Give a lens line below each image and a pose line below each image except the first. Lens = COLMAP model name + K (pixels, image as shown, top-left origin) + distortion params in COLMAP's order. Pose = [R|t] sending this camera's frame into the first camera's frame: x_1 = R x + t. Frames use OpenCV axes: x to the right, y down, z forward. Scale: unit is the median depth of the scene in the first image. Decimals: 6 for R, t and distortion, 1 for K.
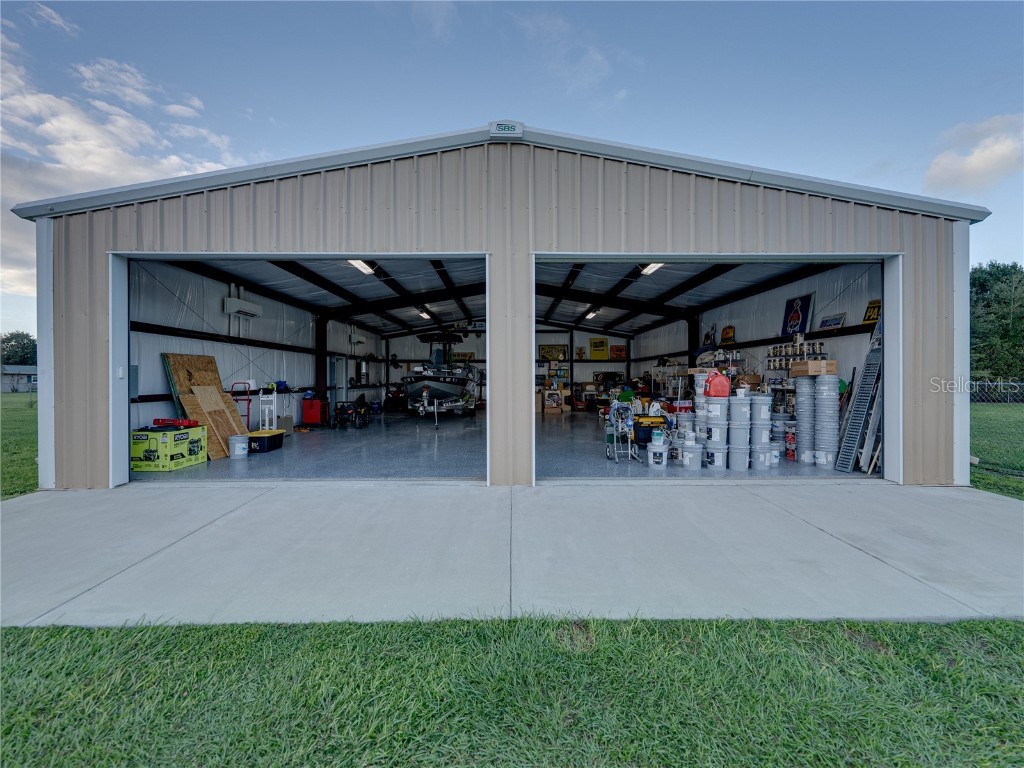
lens RADIAL K [[425.6, 0, 512.1], [0, 425.6, 375.6], [0, 0, 1]] dist [-0.000940, -0.000079]
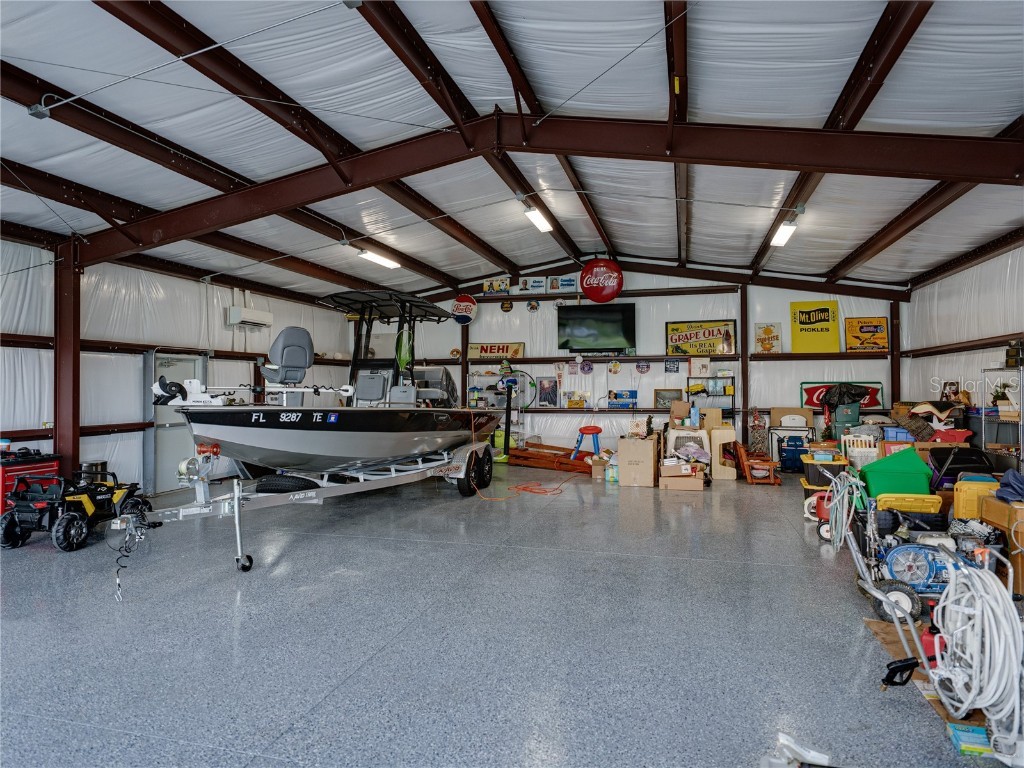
lens RADIAL K [[626.3, 0, 510.4], [0, 626.3, 370.9], [0, 0, 1]] dist [0.005566, -0.000507]
pose [[0.962303, -0.008272, -0.271852, 0.084797], [0.003062, 0.999804, -0.019582, -0.009194], [0.271961, 0.018011, 0.962140, 0.333592]]
